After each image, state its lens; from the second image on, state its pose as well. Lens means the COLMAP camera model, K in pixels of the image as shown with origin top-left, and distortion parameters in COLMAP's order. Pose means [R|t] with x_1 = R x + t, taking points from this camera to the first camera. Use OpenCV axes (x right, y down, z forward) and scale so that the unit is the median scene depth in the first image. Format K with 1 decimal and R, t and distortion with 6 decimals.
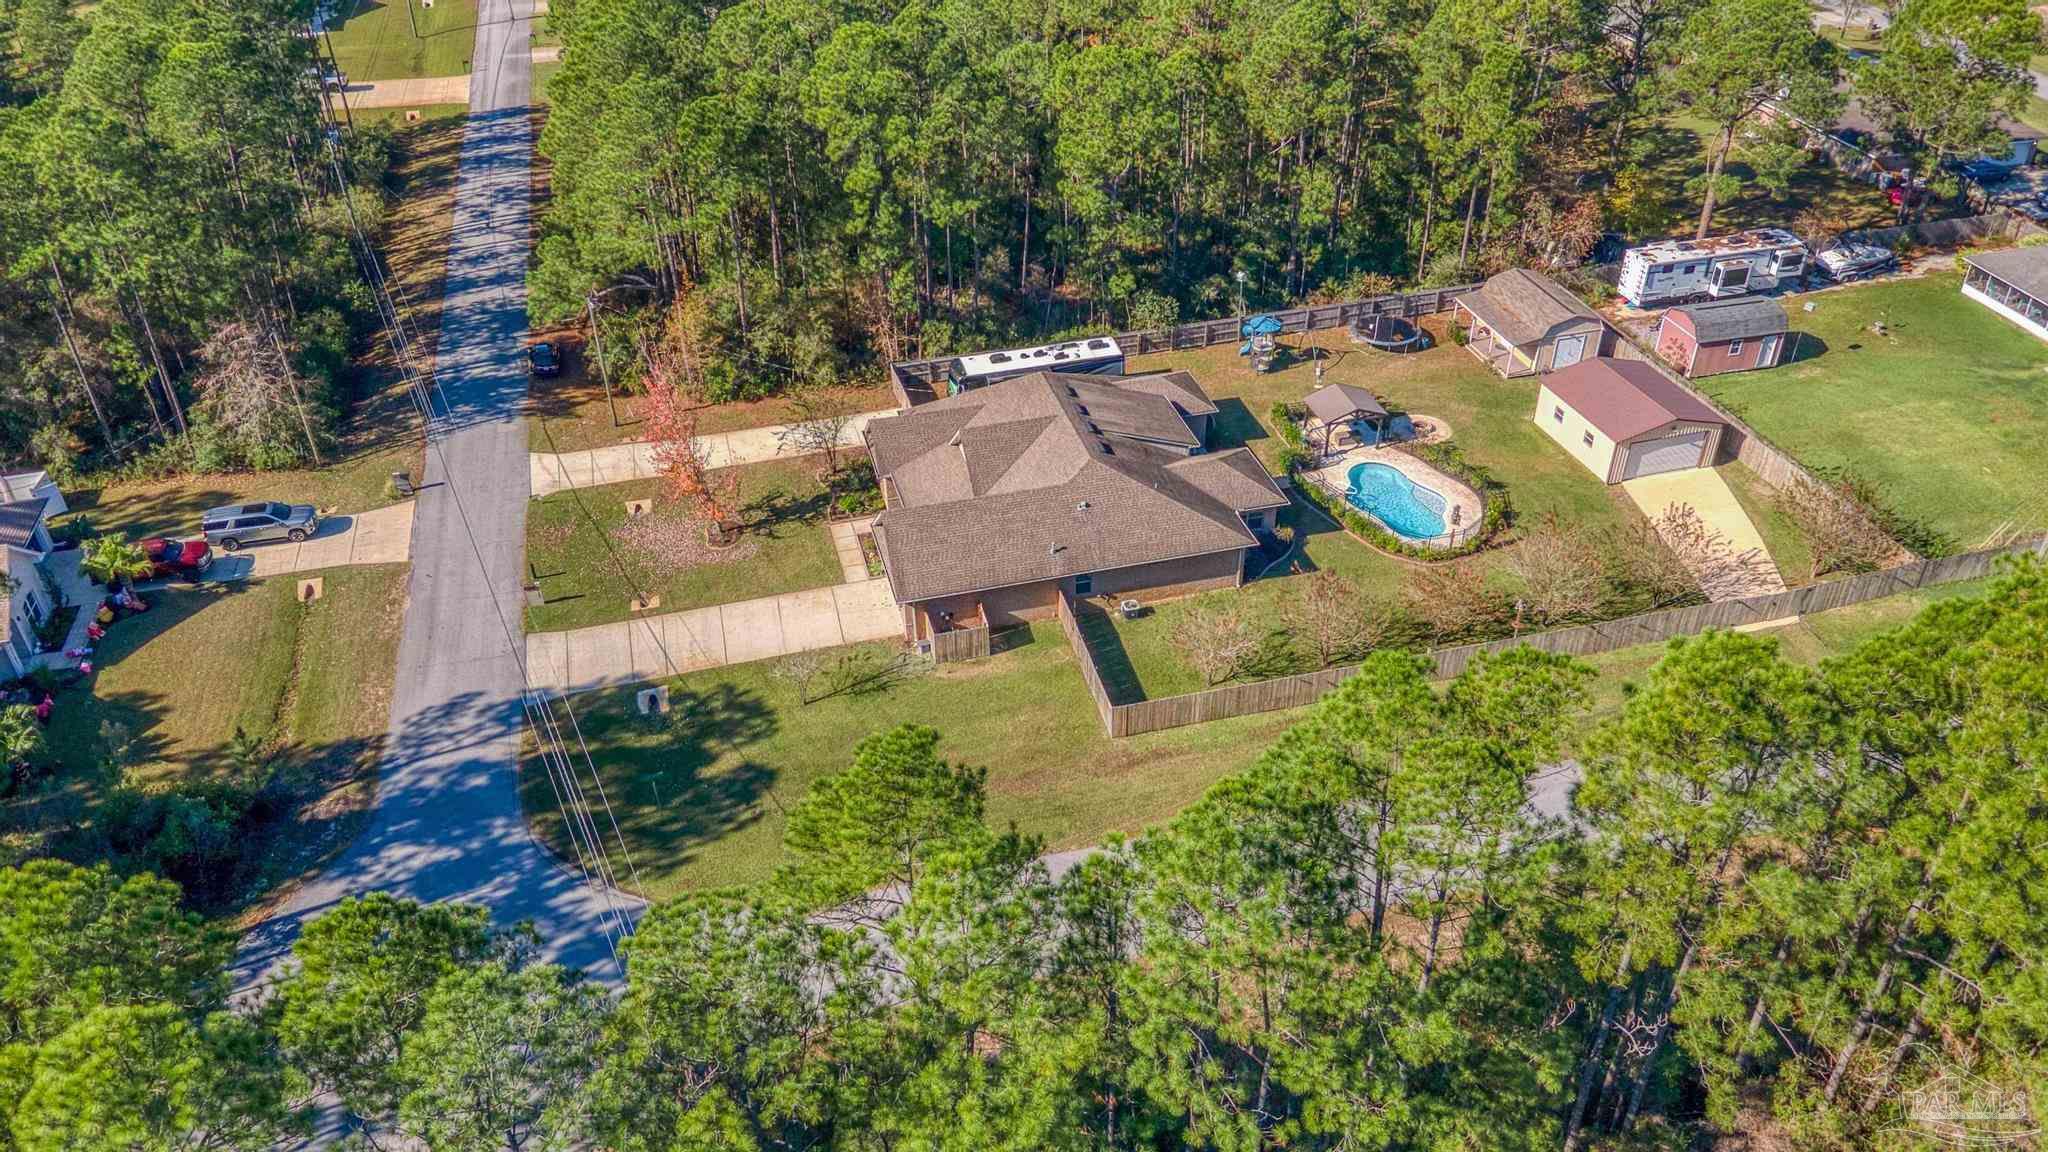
lens RADIAL K [[1491.8, 0, 1024.0], [0, 1491.8, 576.0], [0, 0, 1]] dist [0.184868, -0.315806]
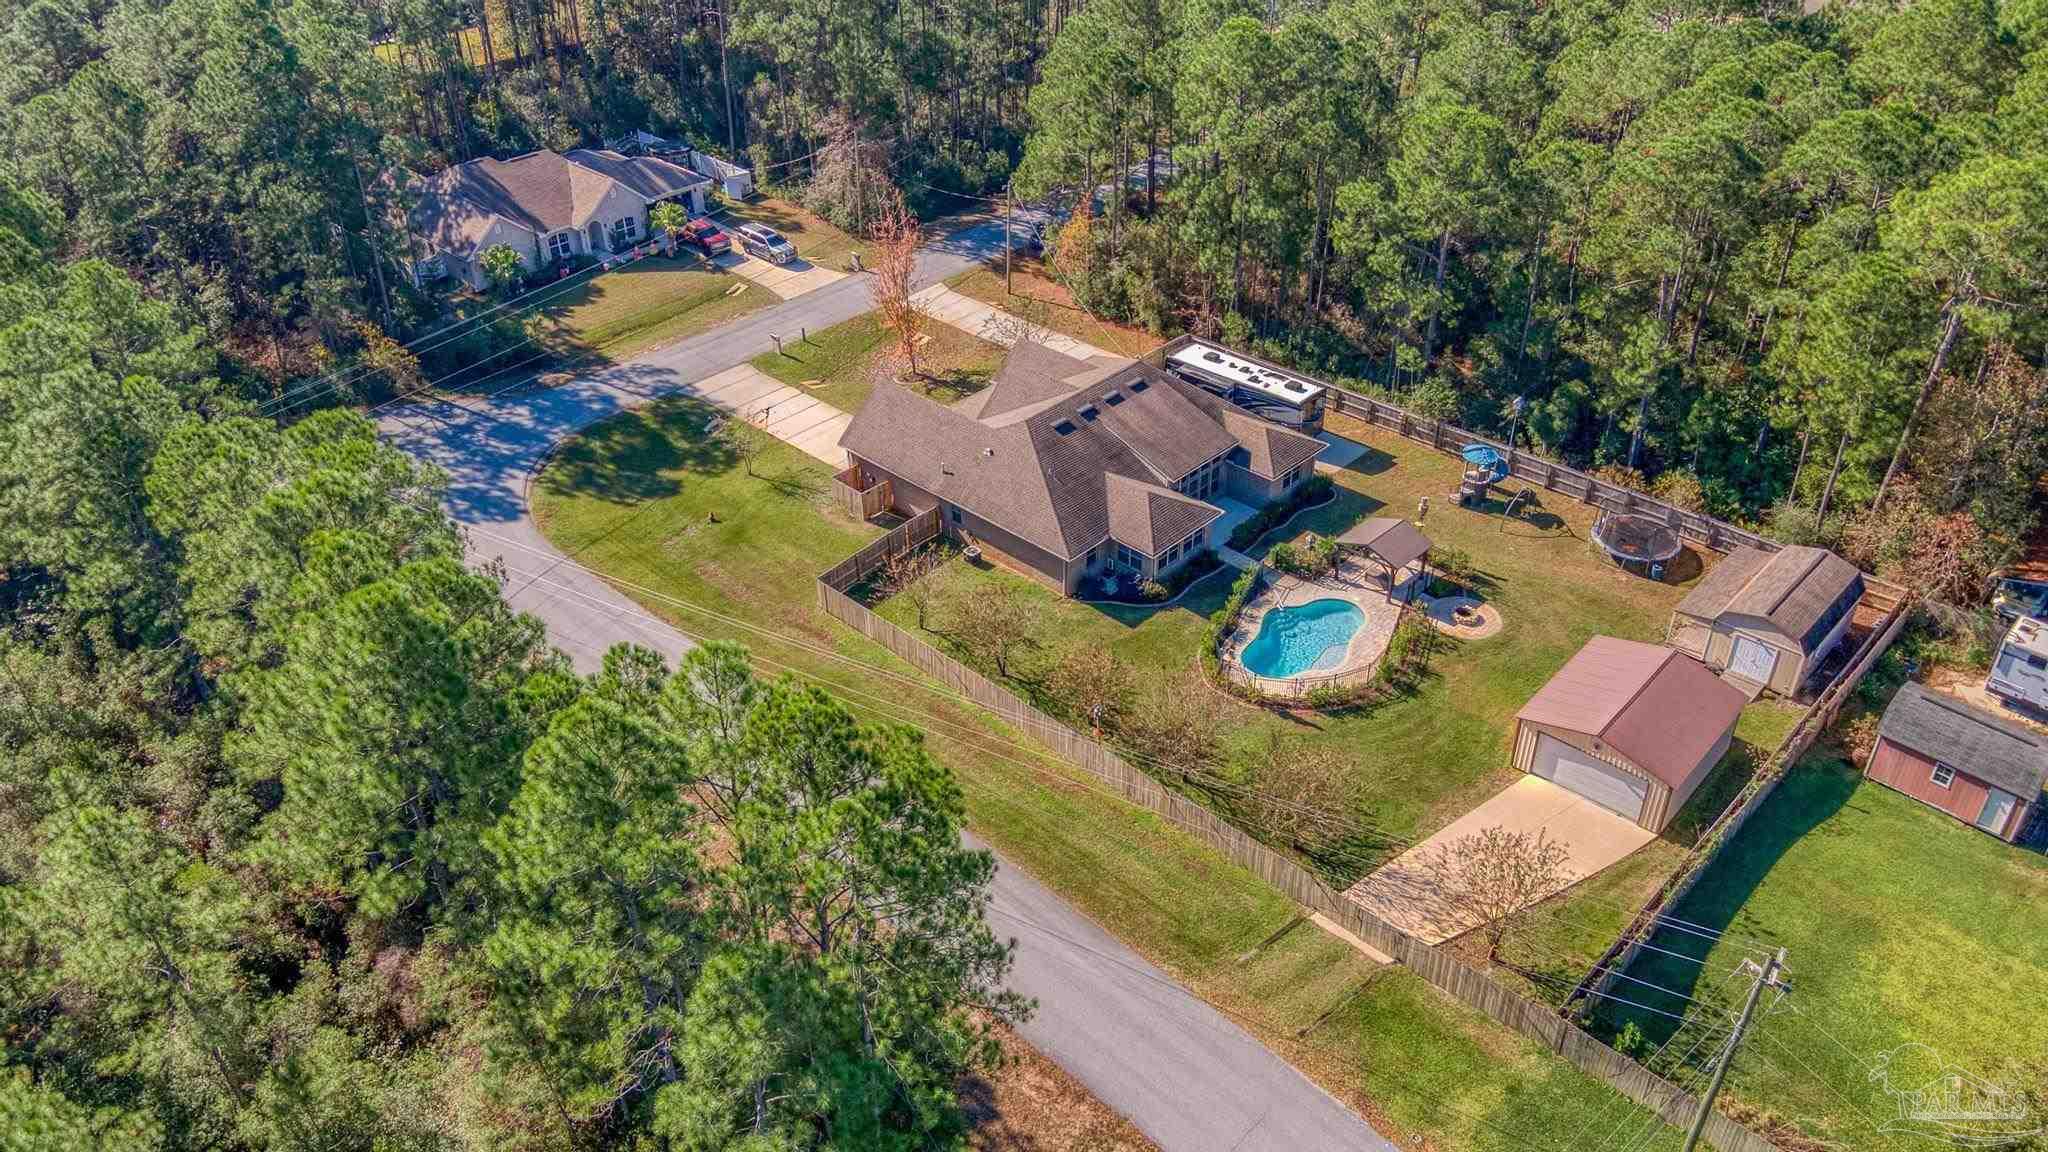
lens RADIAL K [[1491.8, 0, 1024.0], [0, 1491.8, 576.0], [0, 0, 1]] dist [0.184868, -0.315806]
pose [[0.522568, 0.483417, -0.702303, 0.734727], [-0.480018, 0.847582, 0.226247, -0.194923], [0.704632, 0.218889, 0.674968, 0.252826]]
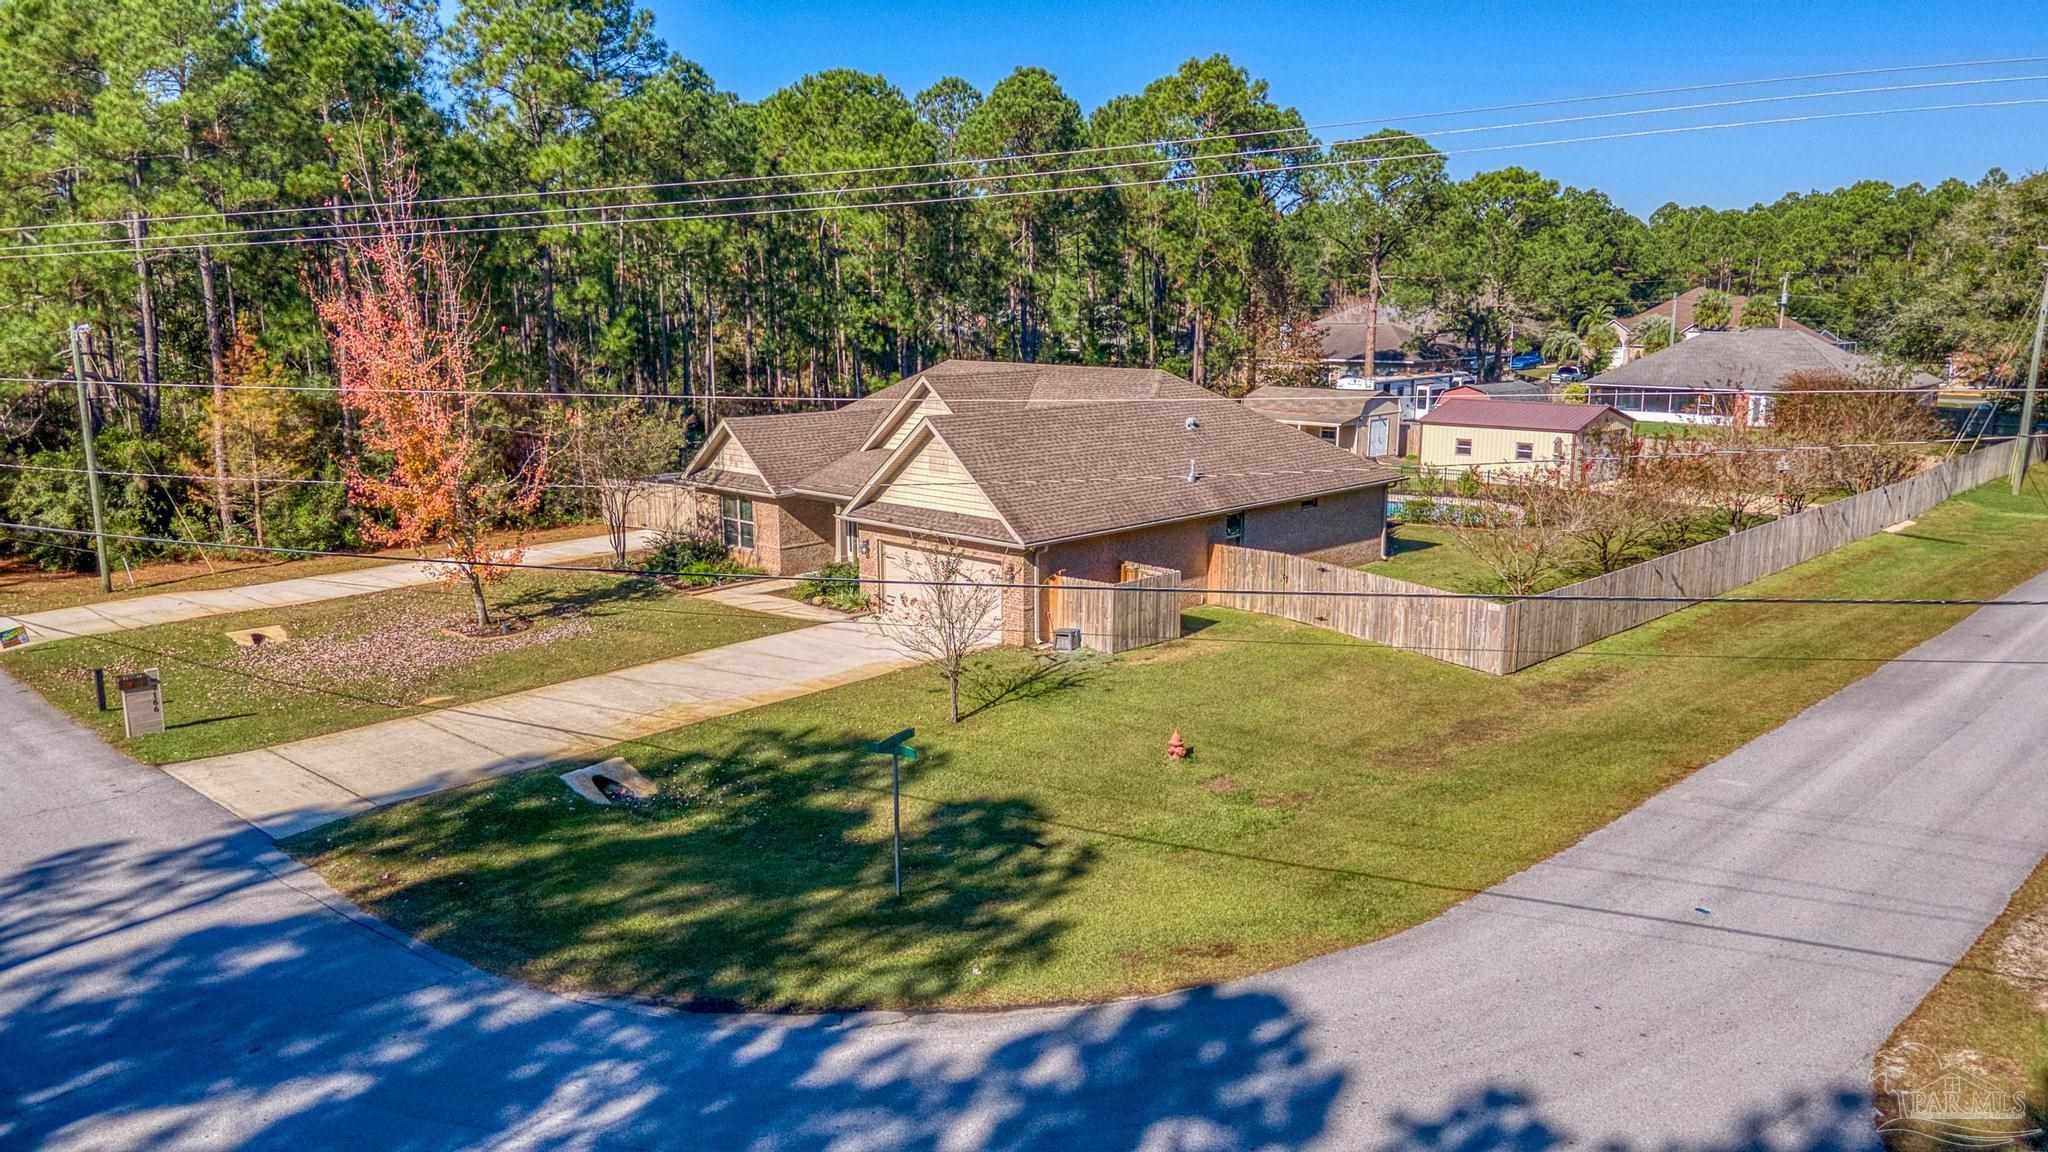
lens RADIAL K [[1505.3, 0, 1024.0], [0, 1505.3, 576.0], [0, 0, 1]] dist [0.104500, -0.168884]
pose [[0.850199, -0.082514, 0.519956, -0.289322], [0.290186, 0.897511, -0.332064, 0.162762], [-0.439266, 0.433204, 0.787007, 0.486542]]
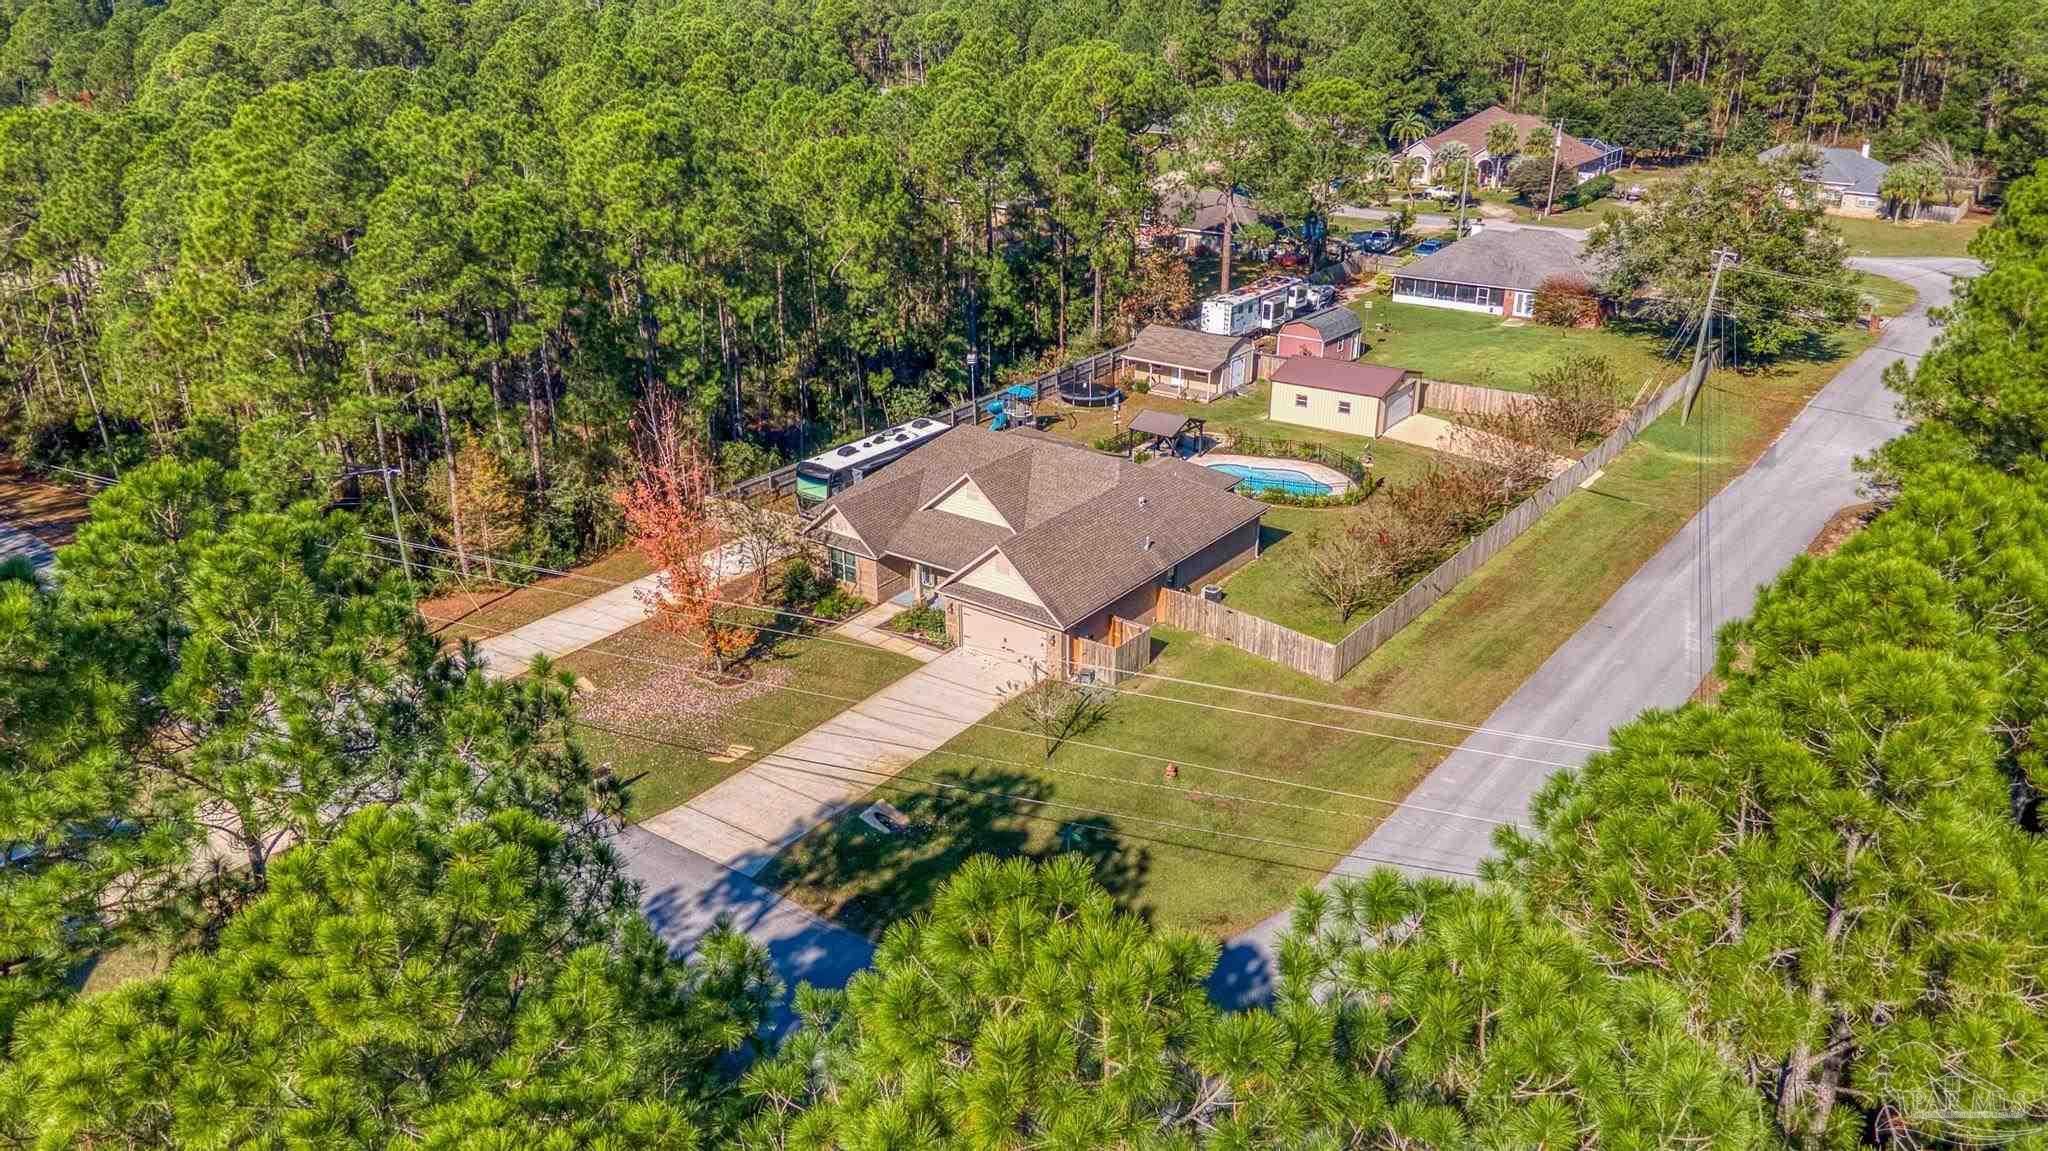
lens RADIAL K [[1491.8, 0, 1024.0], [0, 1491.8, 575.5], [0, 0, 1]] dist [0.184868, -0.315806]
pose [[0.779781, -0.231618, 0.581630, -0.494155], [0.353362, 0.929743, -0.103502, 0.058298], [-0.516794, 0.286235, 0.806842, 0.240264]]
